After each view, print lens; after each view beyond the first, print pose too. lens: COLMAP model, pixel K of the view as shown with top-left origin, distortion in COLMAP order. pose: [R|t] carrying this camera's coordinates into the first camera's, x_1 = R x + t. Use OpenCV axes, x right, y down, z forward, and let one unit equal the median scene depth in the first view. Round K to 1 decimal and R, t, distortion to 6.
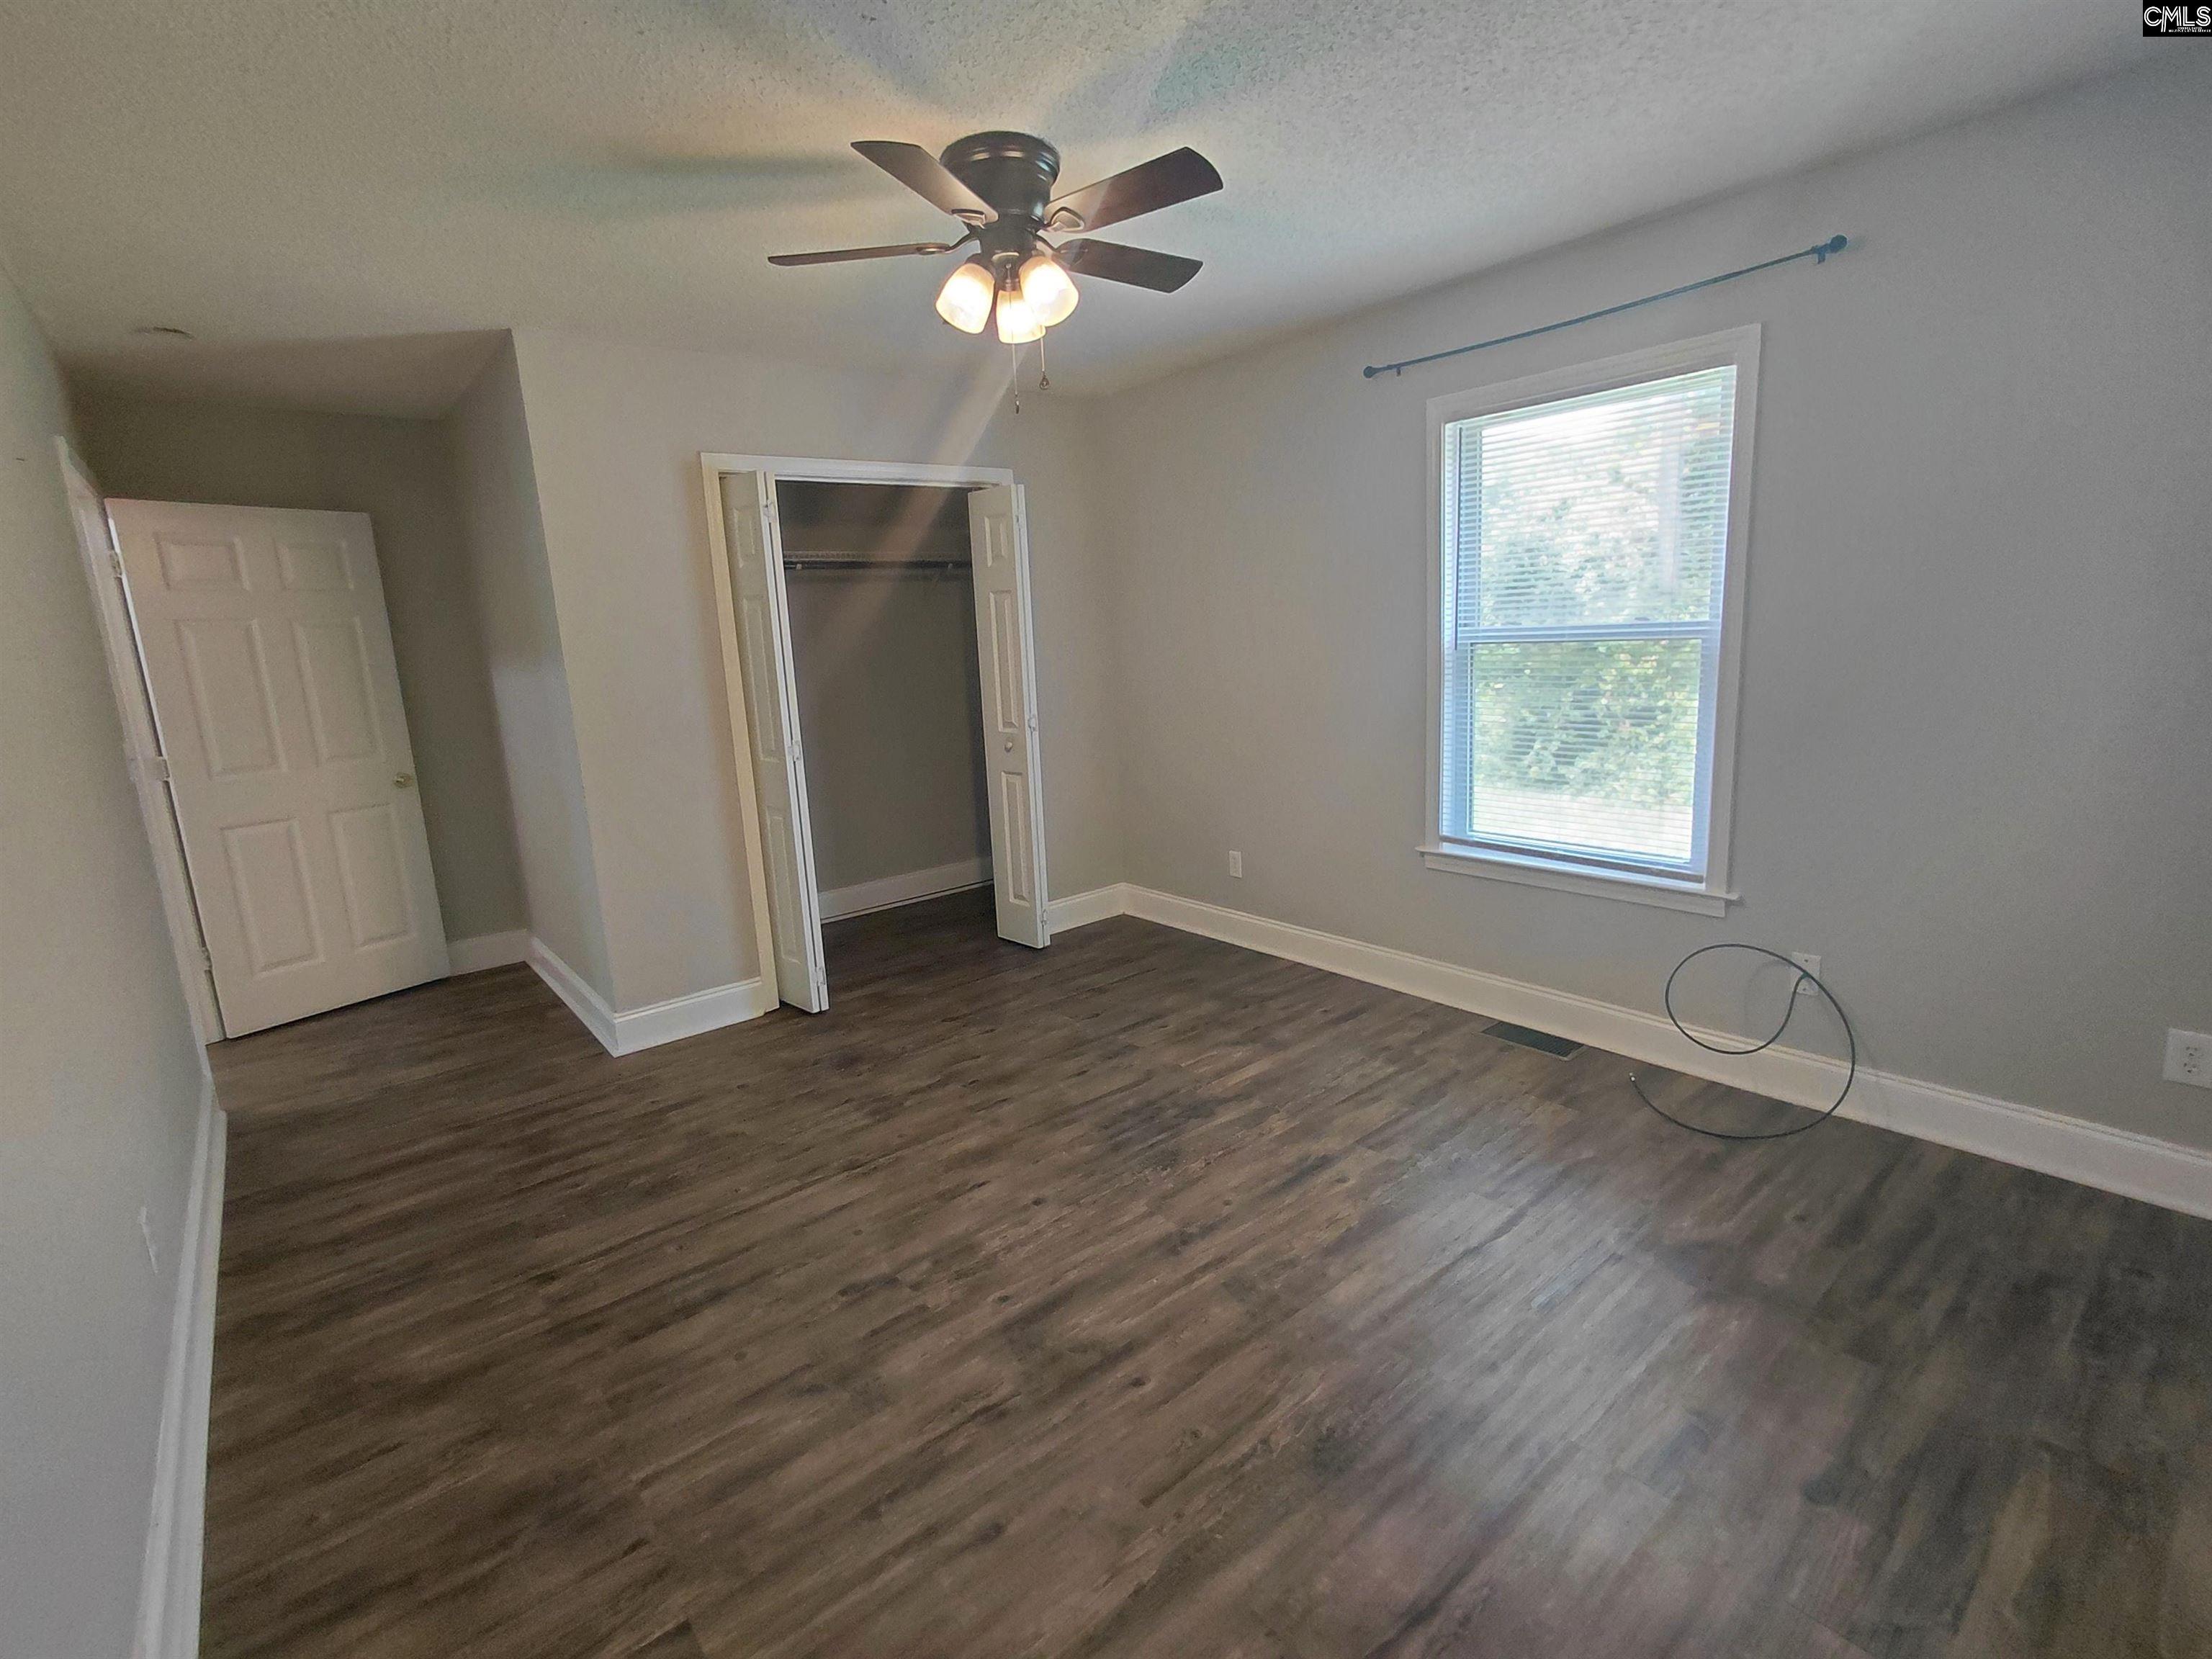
lens RADIAL K [[1023.1, 0, 1108.4], [0, 1023.1, 814.8], [0, 0, 1]] dist [0.031538, -0.014250]
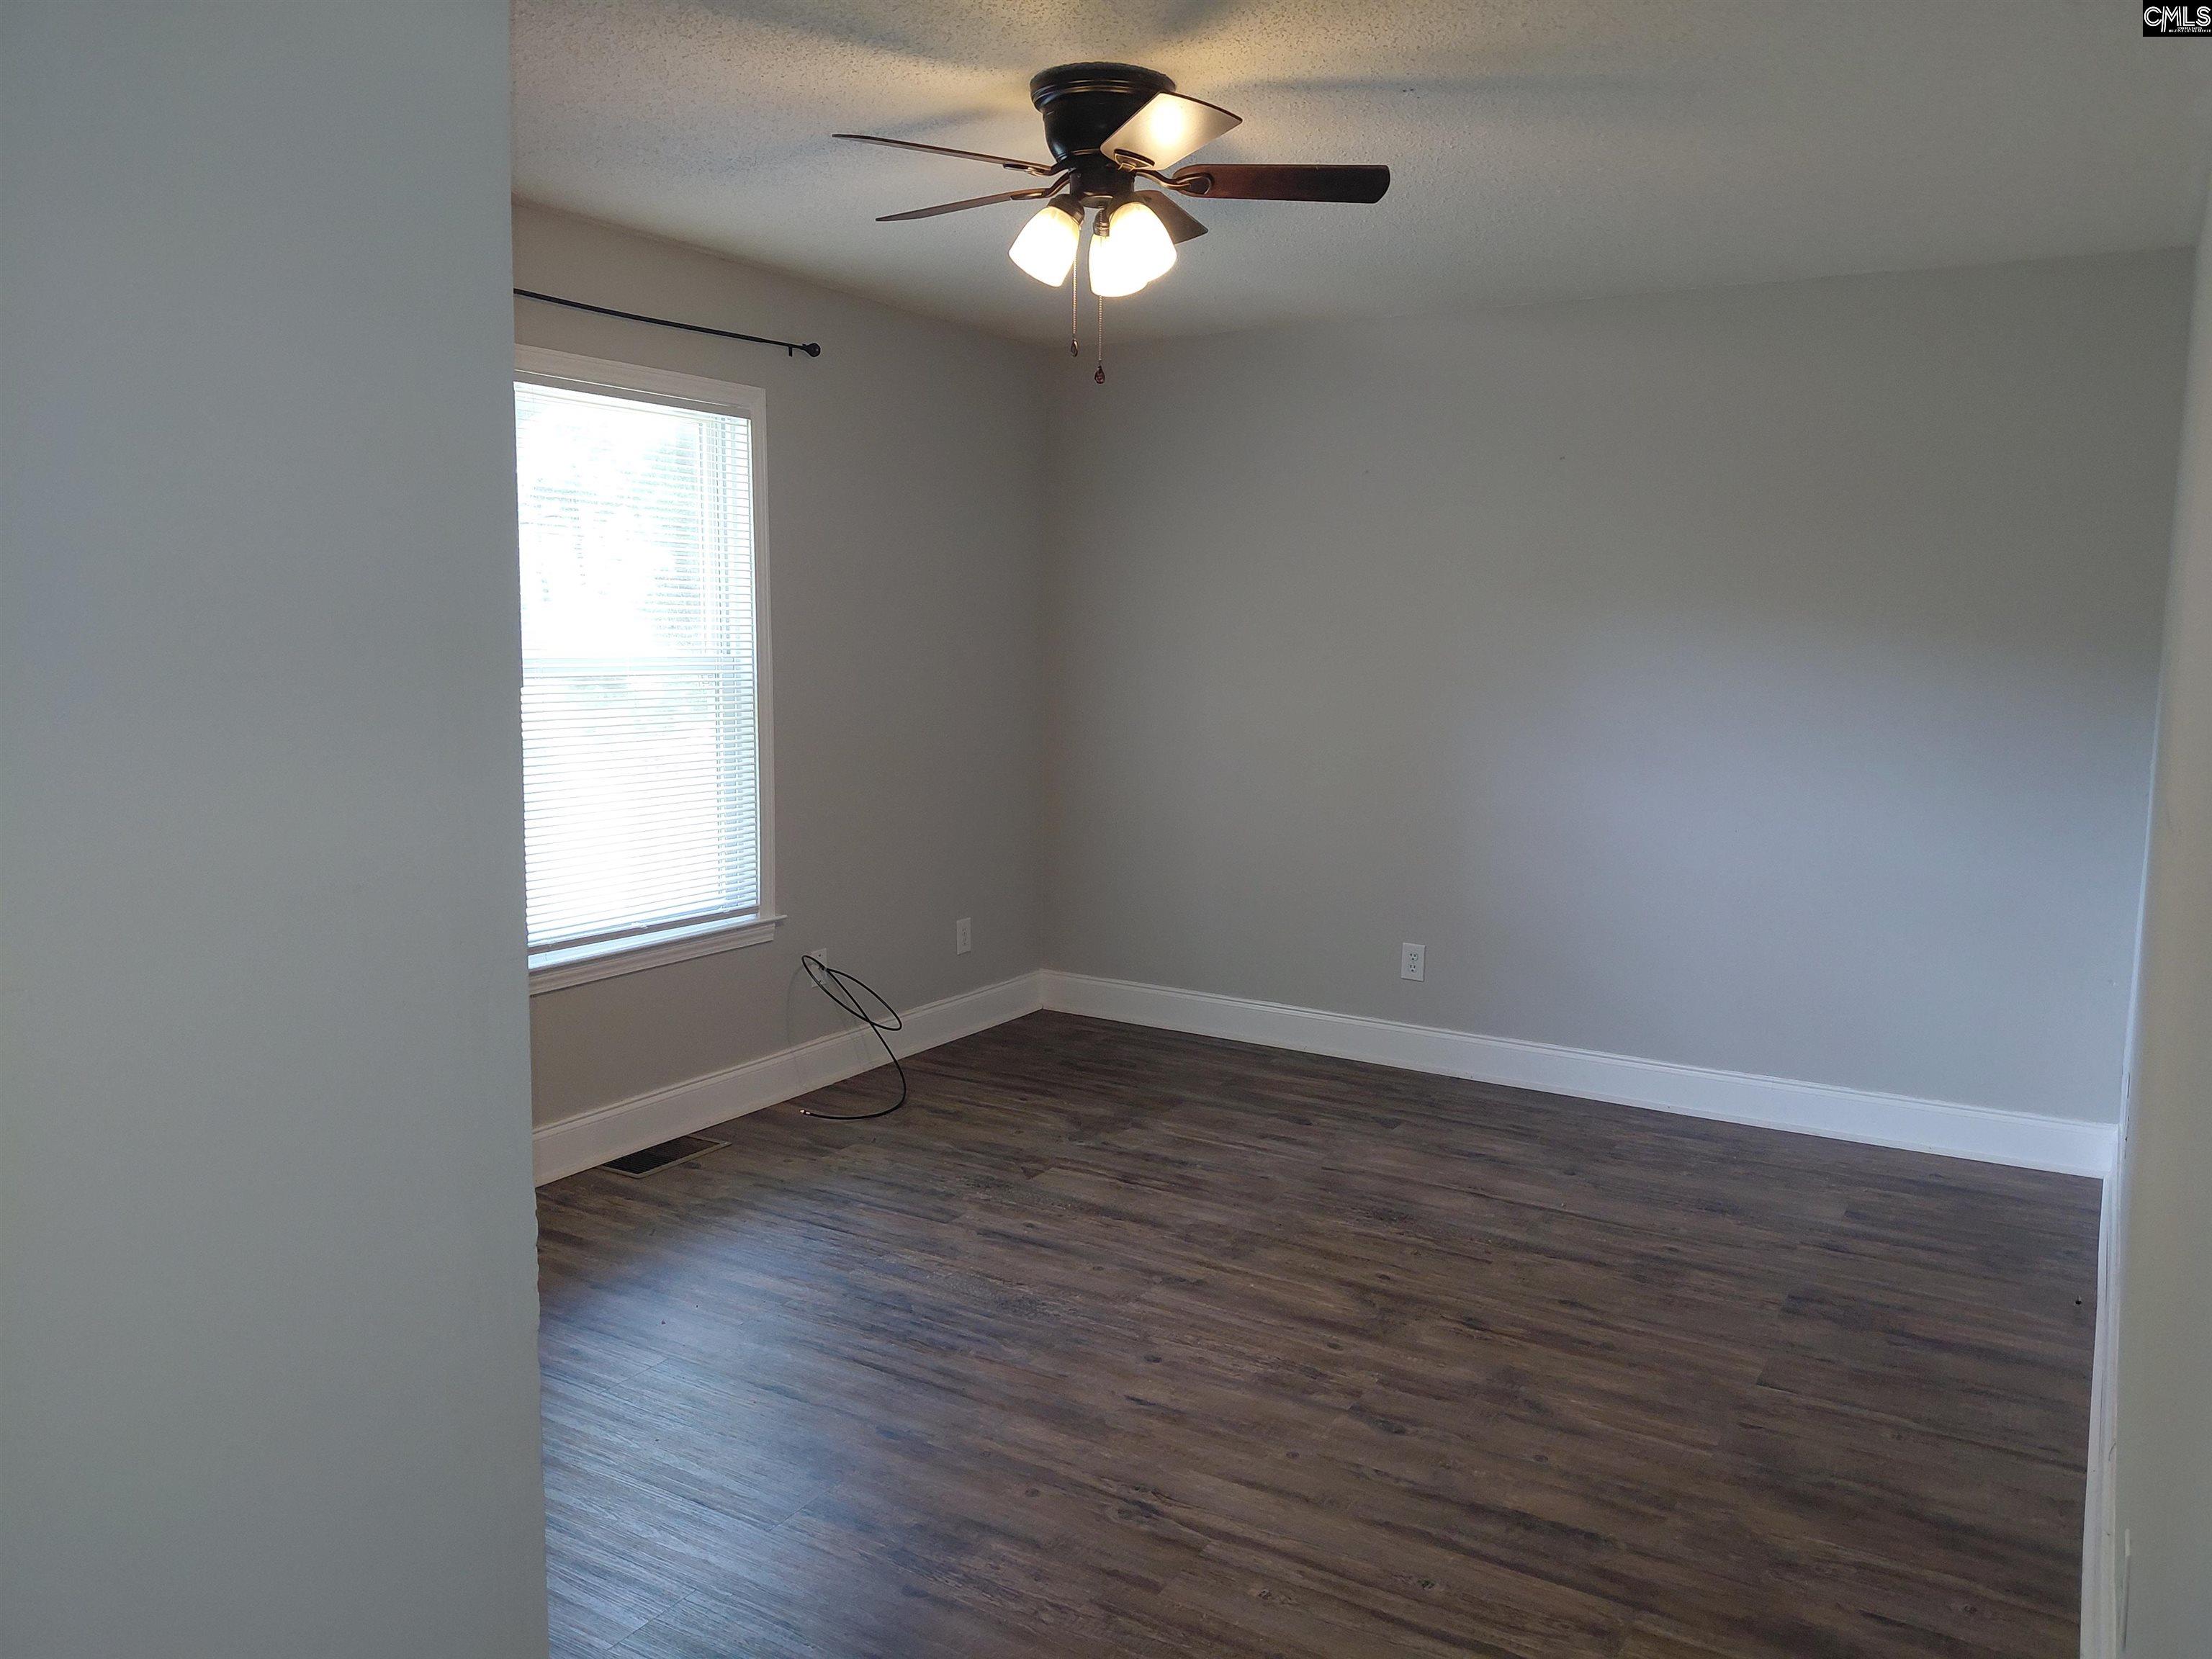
lens RADIAL K [[1659.6, 0, 1112.4], [0, 1659.6, 817.5], [0, 0, 1]] dist [0.062939, -0.126027]
pose [[-0.328165, -0.058849, 0.942785, -1.341869], [0.179364, 0.976018, 0.123356, -0.204333], [-0.927435, 0.209583, -0.309740, 1.457152]]
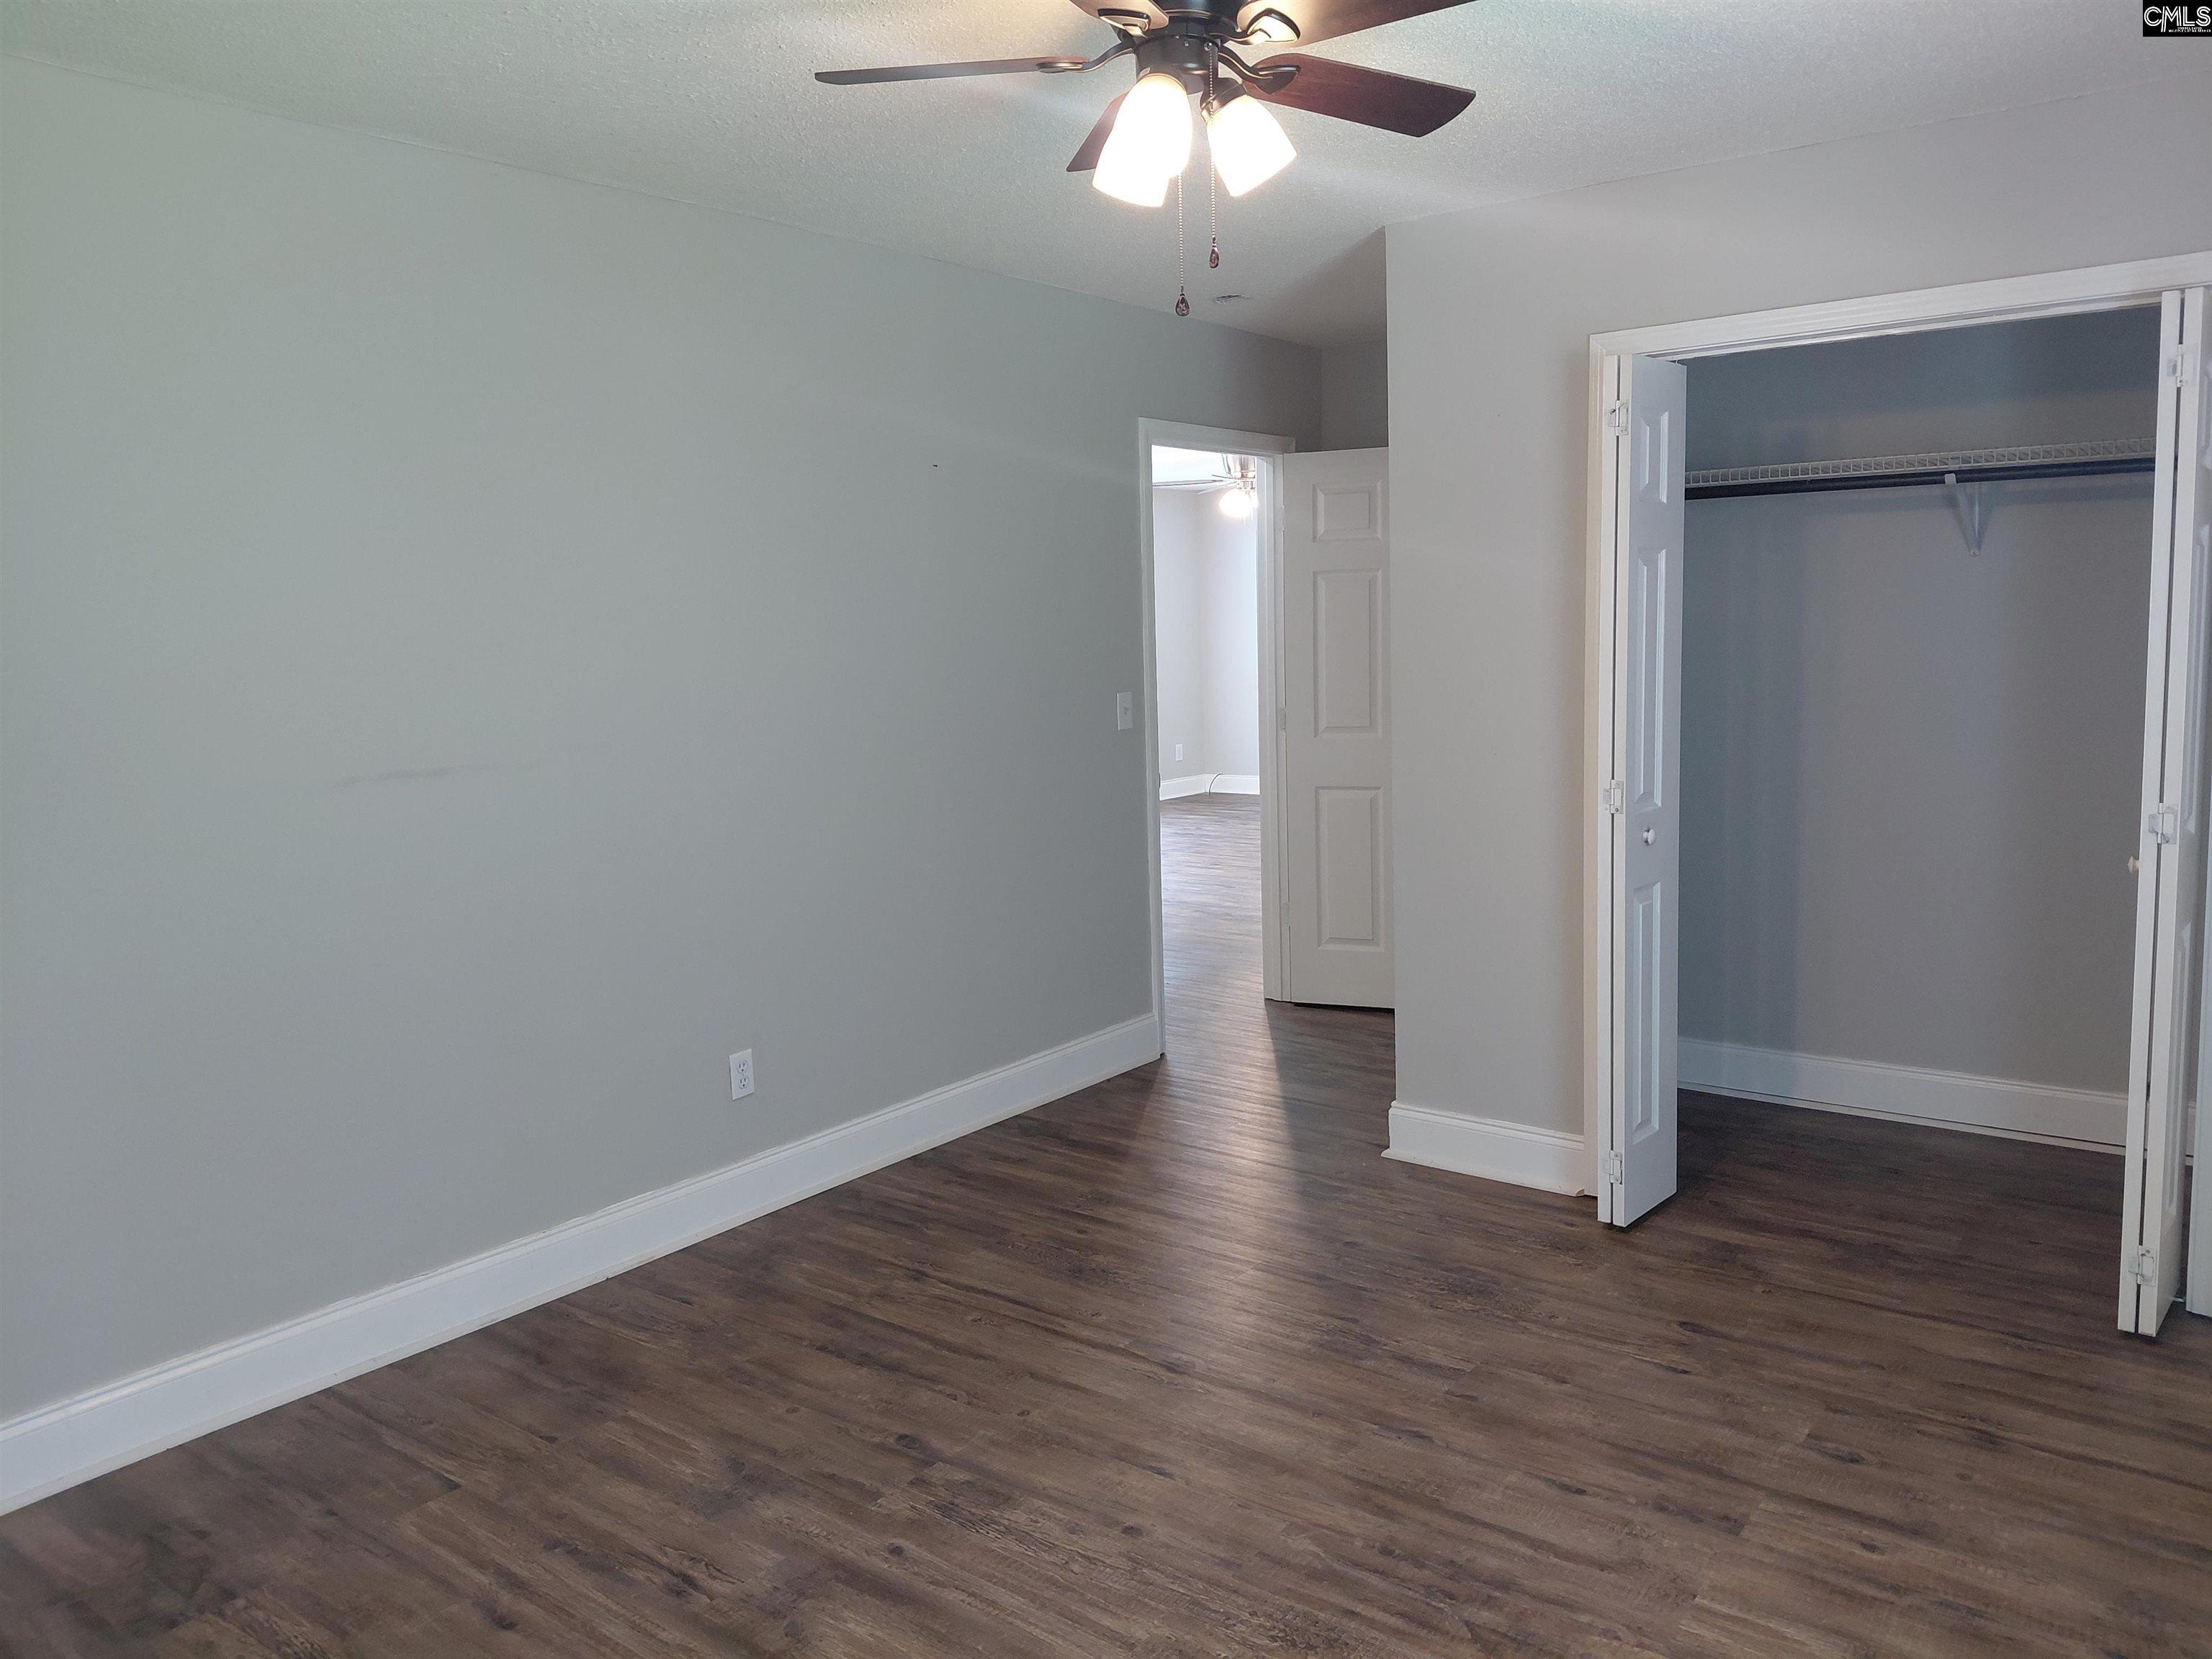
lens RADIAL K [[1659.6, 0, 1112.4], [0, 1659.6, 817.5], [0, 0, 1]] dist [0.062939, -0.126027]
pose [[0.229406, 0.164986, -0.959246, 0.919736], [-0.163920, 0.978001, 0.129010, -0.199773], [0.959428, 0.127644, 0.251404, 0.735627]]
